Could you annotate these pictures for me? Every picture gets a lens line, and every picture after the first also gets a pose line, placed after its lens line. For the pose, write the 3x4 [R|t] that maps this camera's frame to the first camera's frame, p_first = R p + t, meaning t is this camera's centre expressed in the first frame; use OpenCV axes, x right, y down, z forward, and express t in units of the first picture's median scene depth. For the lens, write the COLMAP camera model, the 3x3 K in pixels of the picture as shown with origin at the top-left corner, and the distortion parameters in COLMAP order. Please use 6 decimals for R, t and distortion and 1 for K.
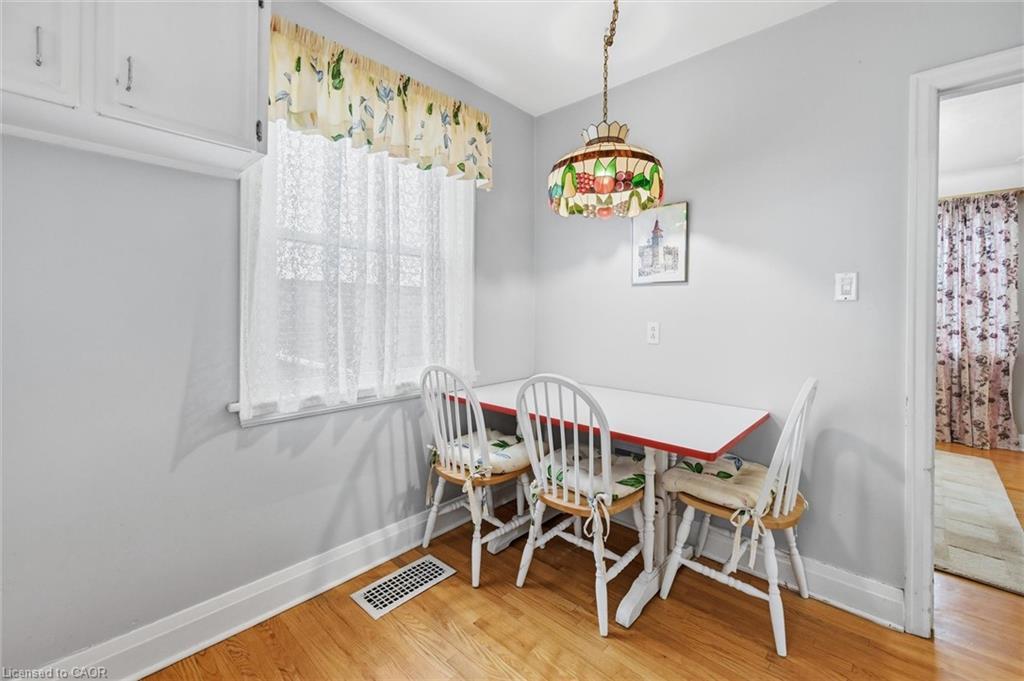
lens RADIAL K [[428.6, 0, 528.5], [0, 428.6, 312.0], [0, 0, 1]] dist [-0.001527, 0.000581]
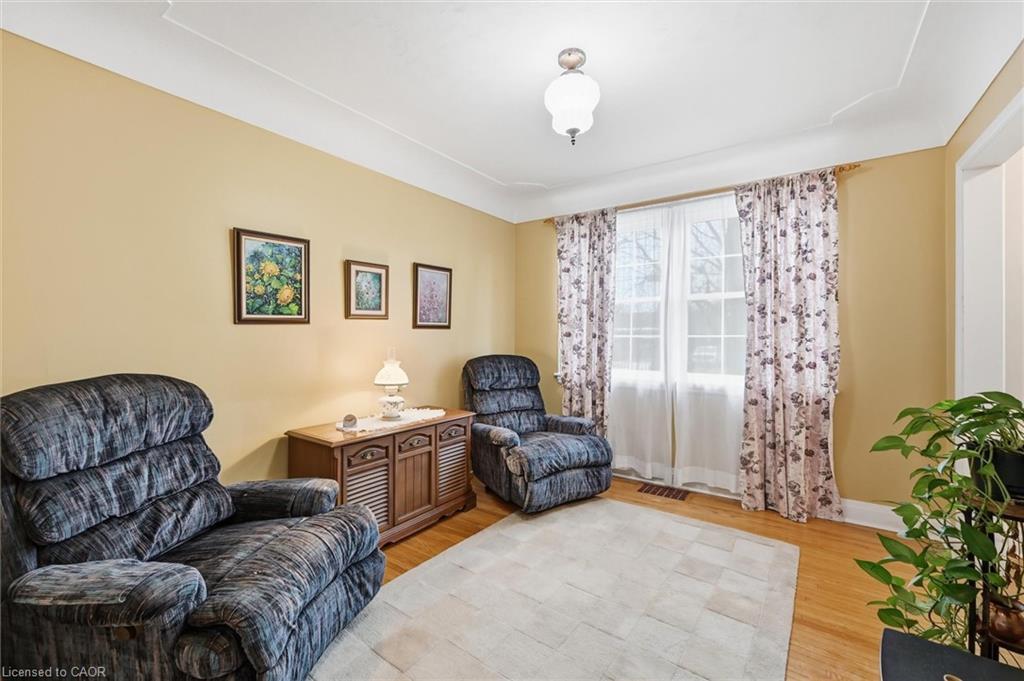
lens RADIAL K [[428.6, 0, 515.8], [0, 428.6, 337.5], [0, 0, 1]] dist [-0.001527, 0.000581]
pose [[0.991284, -0.008409, 0.131477, 0.481910], [0.008693, 0.999961, -0.001588, 0.004611], [-0.131459, 0.002717, 0.991318, 0.334308]]
